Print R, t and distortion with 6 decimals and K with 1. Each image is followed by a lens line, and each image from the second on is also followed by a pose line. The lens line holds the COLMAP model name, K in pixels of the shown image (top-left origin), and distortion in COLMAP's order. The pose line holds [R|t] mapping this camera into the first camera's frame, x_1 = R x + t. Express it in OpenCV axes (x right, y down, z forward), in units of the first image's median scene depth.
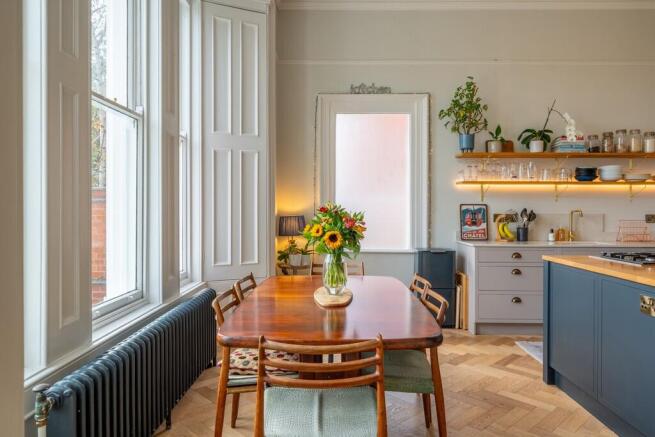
lens RADIAL K [[404.2, 0, 327.5], [0, 404.2, 205.9], [0, 0, 1]] dist [-0.003202, -0.001098]
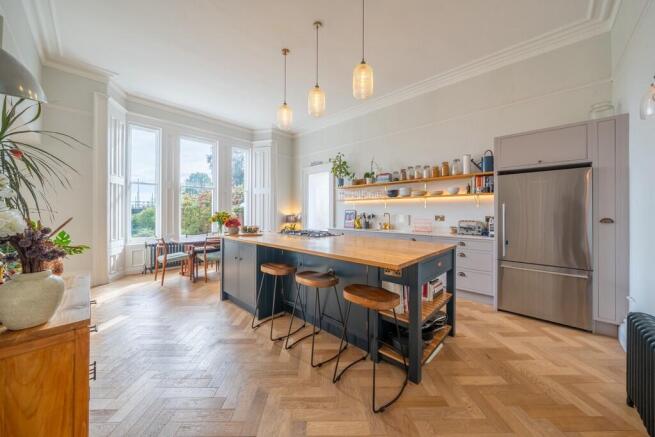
lens RADIAL K [[228.8, 0, 328.3], [0, 228.8, 214.3], [0, 0, 1]] dist [-0.001195, 0.000233]
pose [[0.741604, 0.000503, -0.670838, 1.121565], [0.002373, 0.999991, 0.003372, 0.011992], [0.670834, -0.004093, 0.741597, 0.033392]]
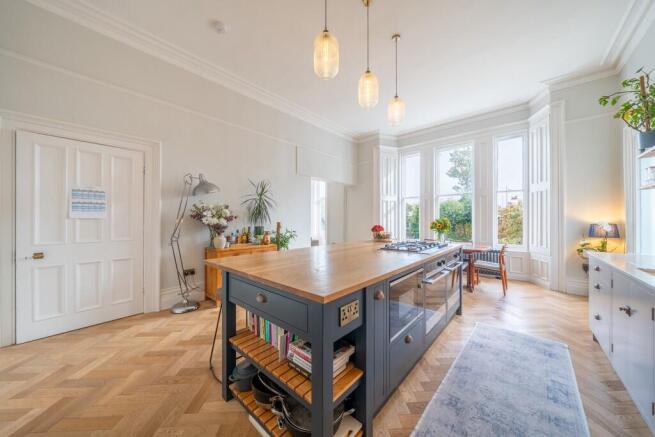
lens RADIAL K [[228.8, 0, 328.1], [0, 228.8, 220.1], [0, 0, 1]] dist [-0.001195, 0.000233]
pose [[-0.643631, -0.006046, -0.765312, 1.149626], [-0.000023, 0.999969, -0.007881, 0.016539], [0.765336, -0.005055, -0.643611, 0.776254]]
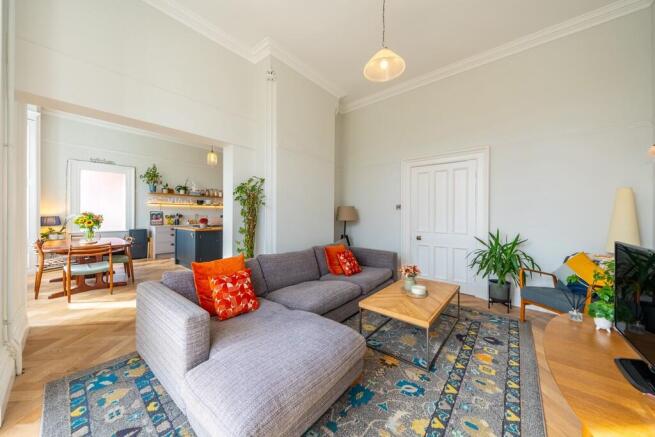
lens RADIAL K [[228.8, 0, 328.4], [0, 228.8, 214.2], [0, 0, 1]] dist [-0.001195, 0.000233]
pose [[0.610195, 0.001390, 0.792250, -0.143722], [-0.007533, 0.999963, 0.004047, -0.001910], [-0.792215, -0.008437, 0.610183, -0.838163]]
